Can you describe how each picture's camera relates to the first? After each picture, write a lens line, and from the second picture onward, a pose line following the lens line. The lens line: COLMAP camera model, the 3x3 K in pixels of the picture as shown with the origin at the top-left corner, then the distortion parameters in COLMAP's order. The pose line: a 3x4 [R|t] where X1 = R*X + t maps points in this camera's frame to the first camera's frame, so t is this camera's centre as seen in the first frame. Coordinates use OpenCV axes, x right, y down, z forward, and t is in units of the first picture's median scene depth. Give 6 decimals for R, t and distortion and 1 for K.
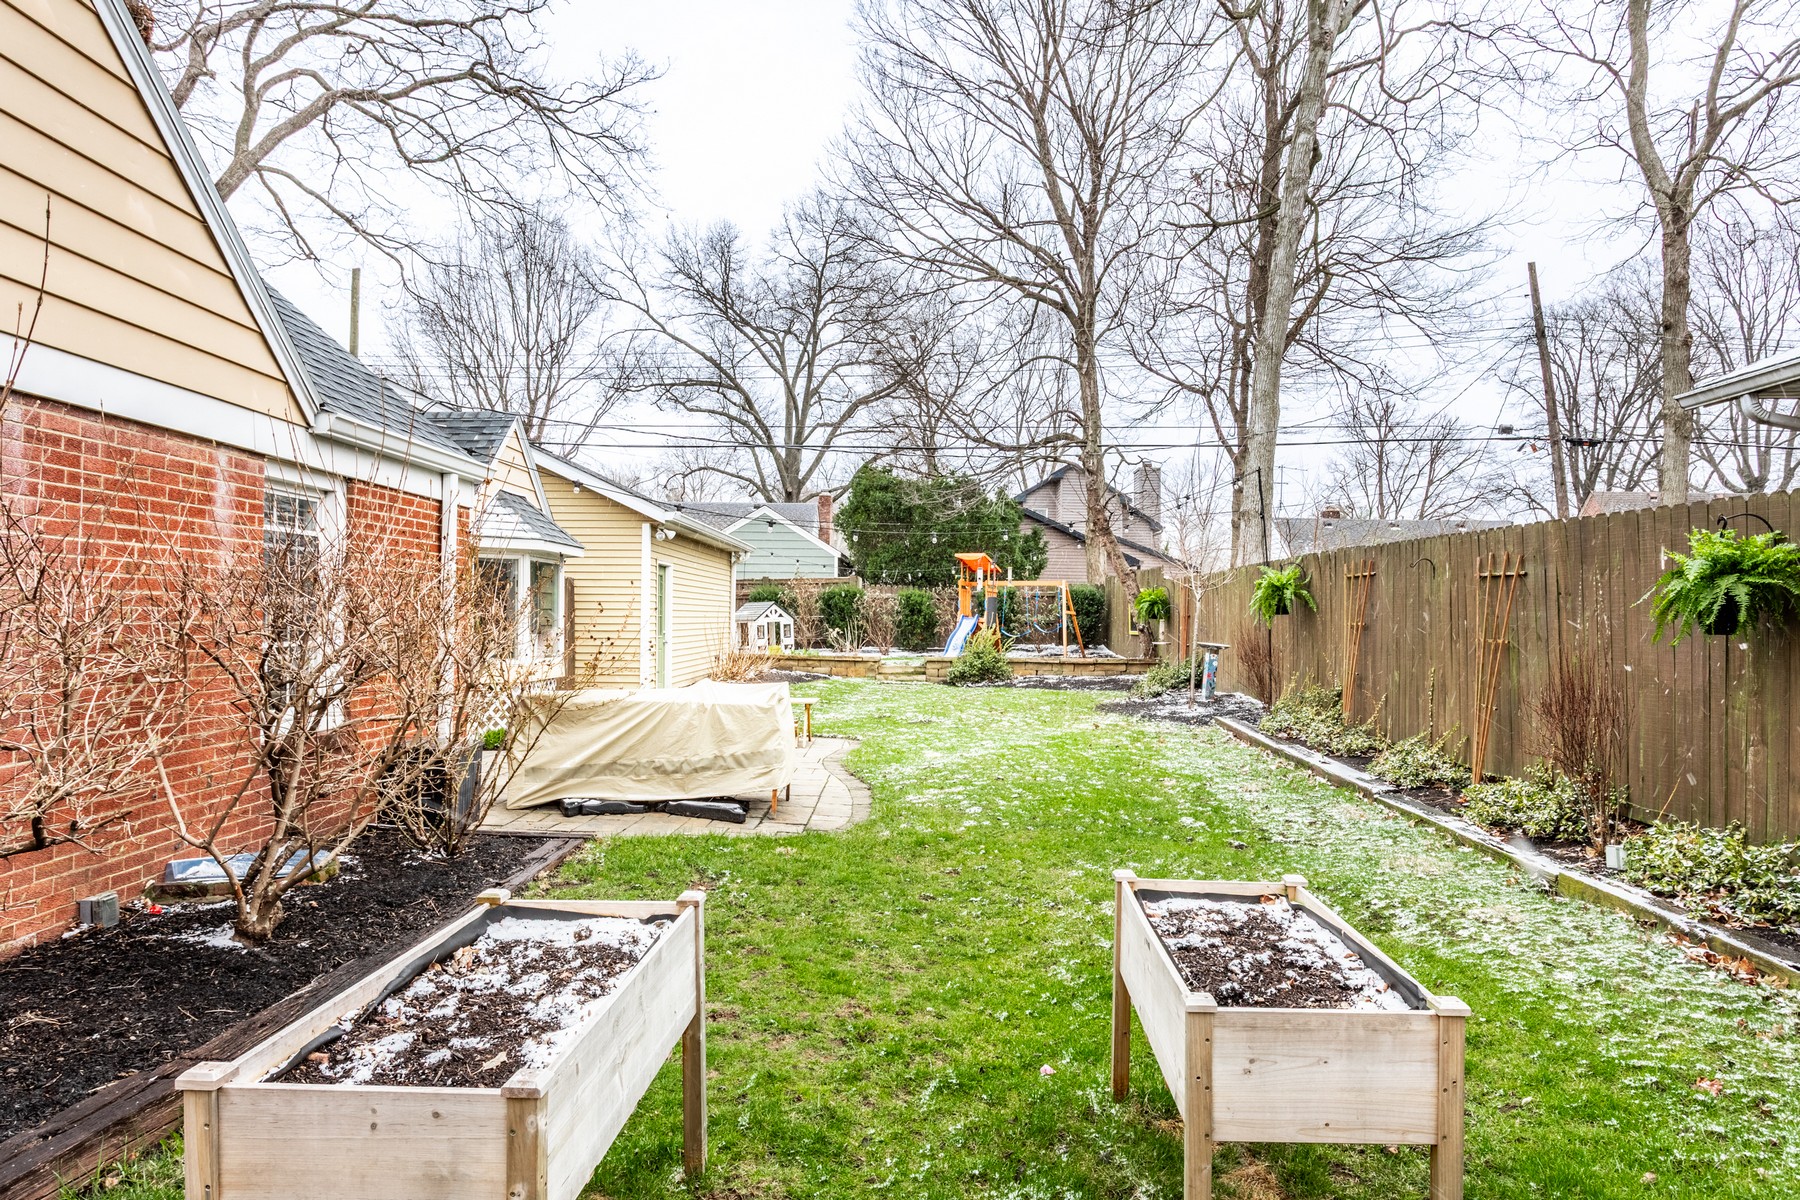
lens RADIAL K [[1242.0, 0, 900.0], [0, 1242.0, 600.0], [0, 0, 1]] dist [0.000272, -0.000009]
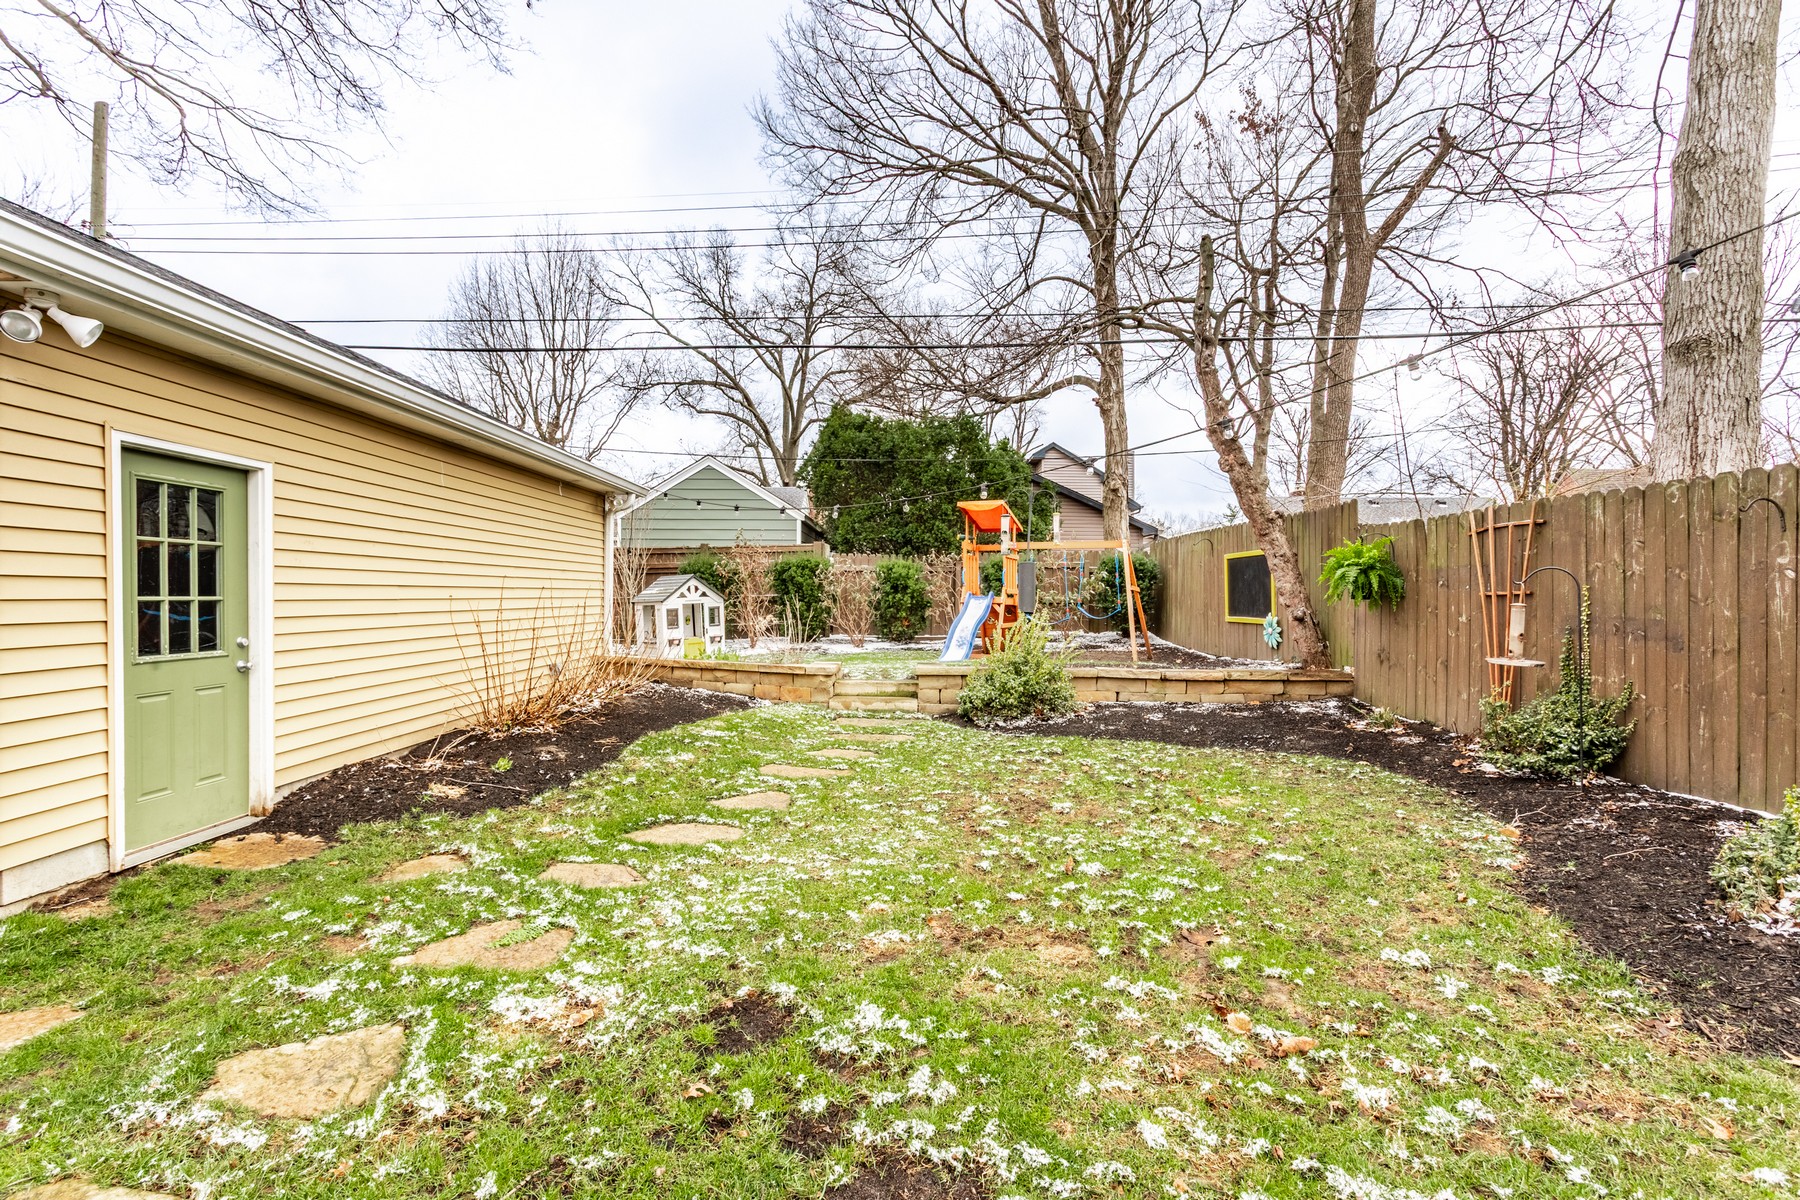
lens RADIAL K [[867.9, 0, 896.8], [0, 867.9, 616.8], [0, 0, 1]] dist [0.001149, -0.000022]
pose [[0.999952, -0.003402, 0.009194, 0.005336], [0.003031, 0.999192, 0.040086, 0.004712], [-0.009323, -0.040056, 0.999154, 0.412606]]
